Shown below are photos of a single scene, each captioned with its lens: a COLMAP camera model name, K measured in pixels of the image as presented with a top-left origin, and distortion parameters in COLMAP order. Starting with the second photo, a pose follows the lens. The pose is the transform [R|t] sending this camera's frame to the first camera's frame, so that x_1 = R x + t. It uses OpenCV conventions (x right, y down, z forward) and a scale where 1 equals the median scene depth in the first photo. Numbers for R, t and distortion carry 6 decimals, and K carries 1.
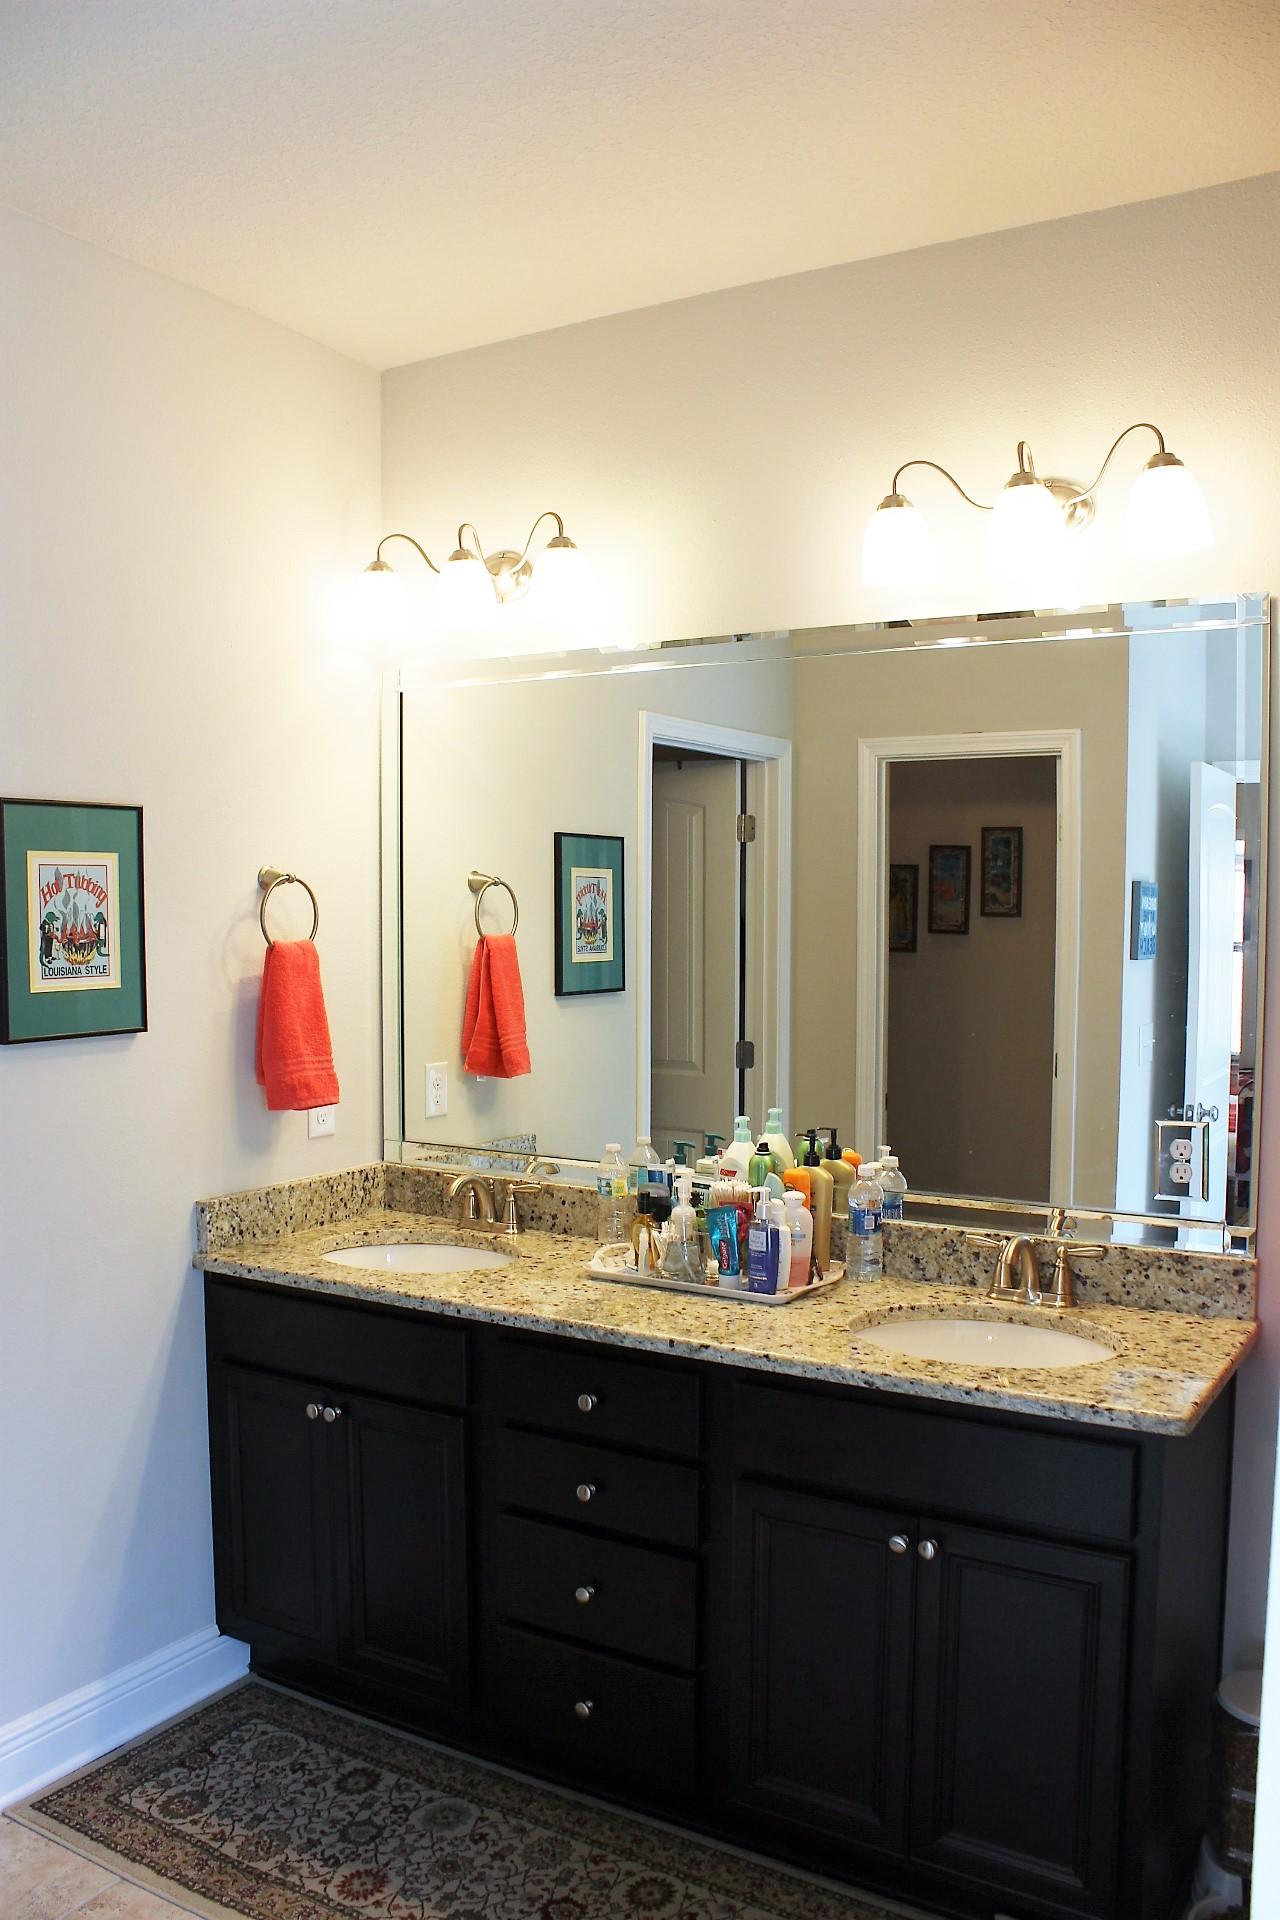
lens RADIAL K [[1624.6, 0, 639.2], [0, 1624.6, 962.8], [0, 0, 1]] dist [-0.110435, 0.003591]
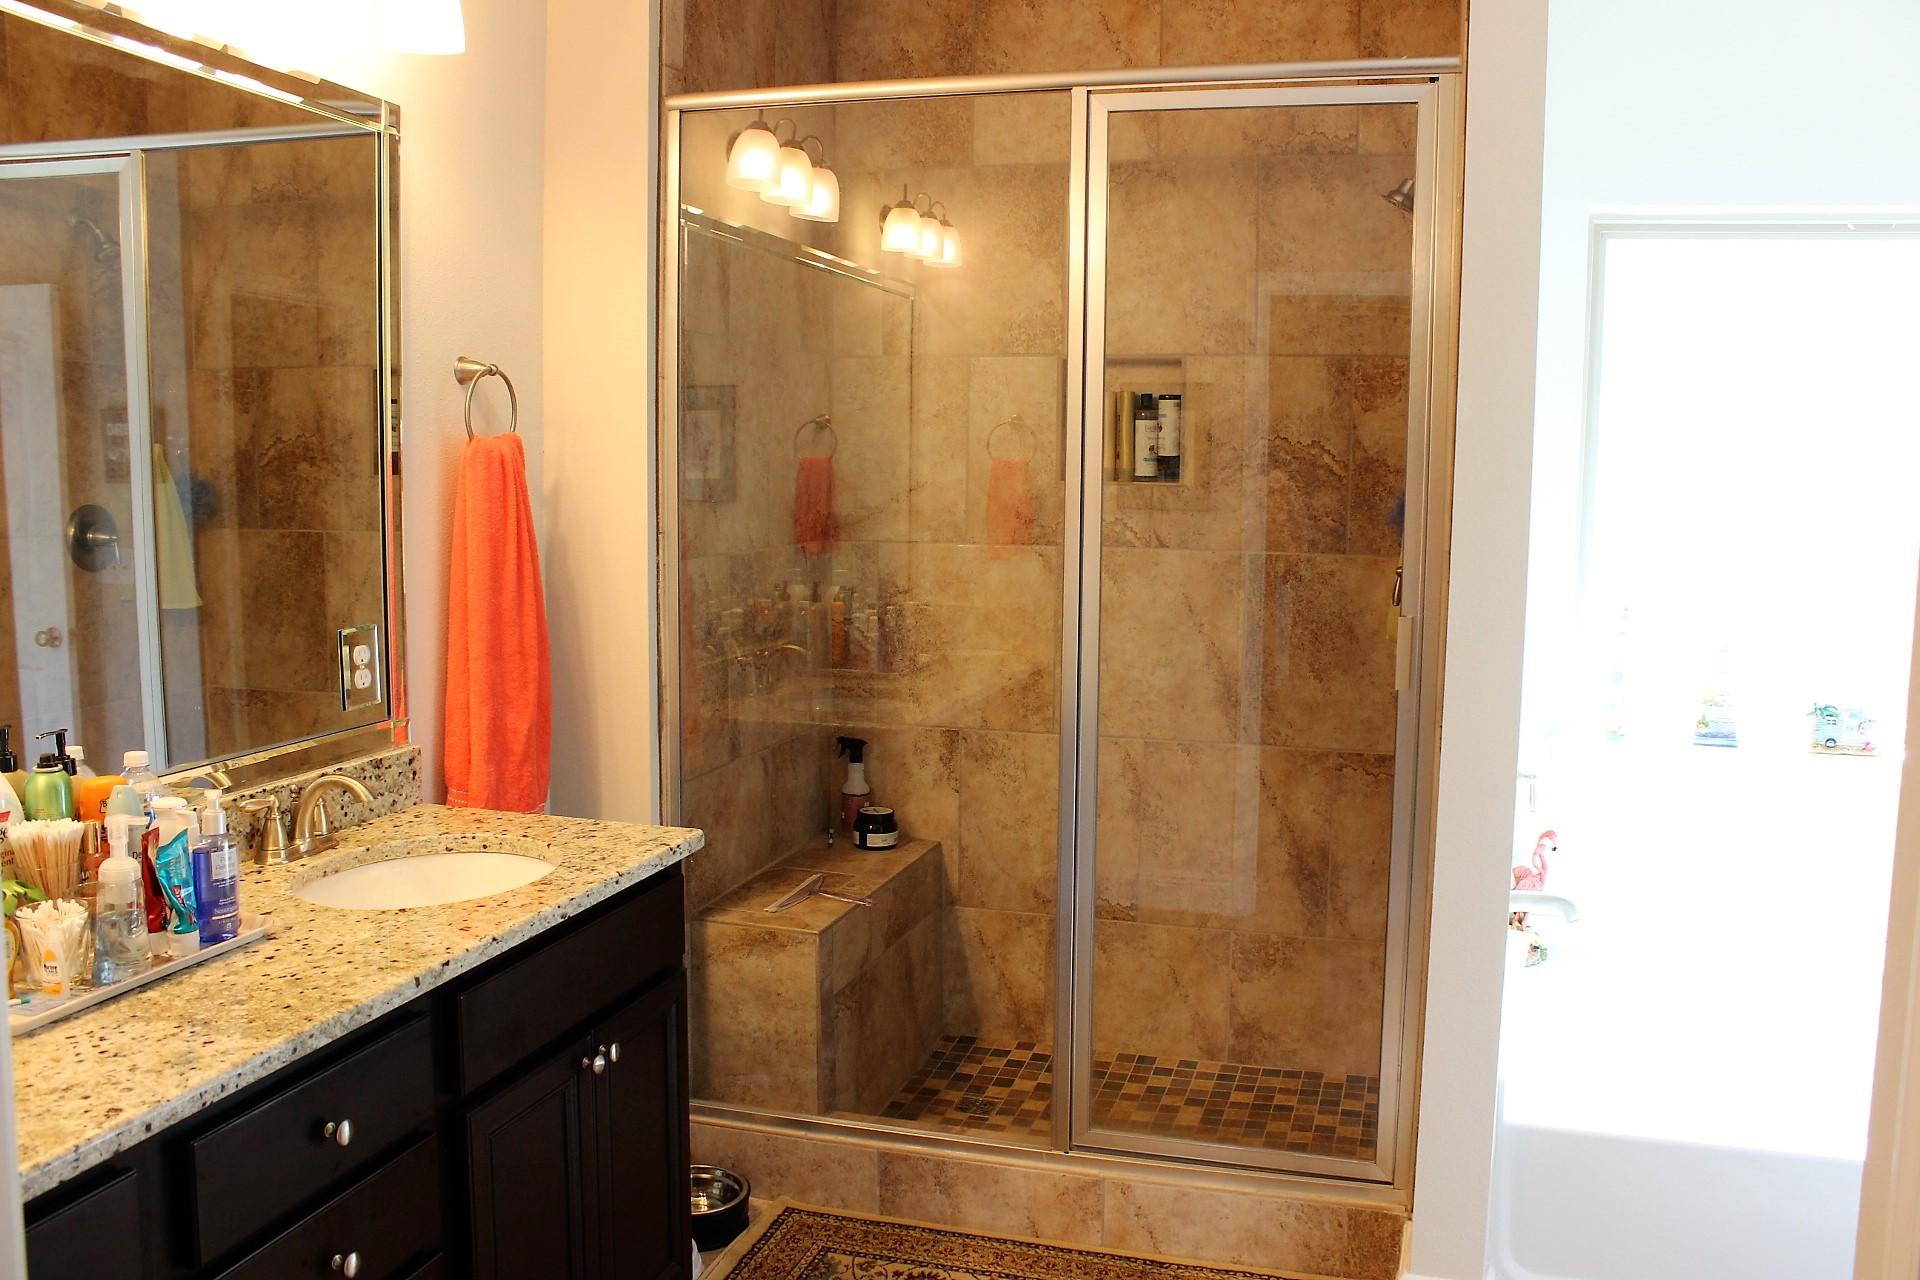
lens RADIAL K [[1624.6, 0, 961.6], [0, 1624.6, 639.9], [0, 0, 1]] dist [-0.110435, 0.003591]
pose [[-0.275280, -0.119951, 0.953851, -0.724681], [0.018760, 0.991326, 0.130078, -0.019691], [-0.961181, 0.053702, -0.270642, 0.903505]]
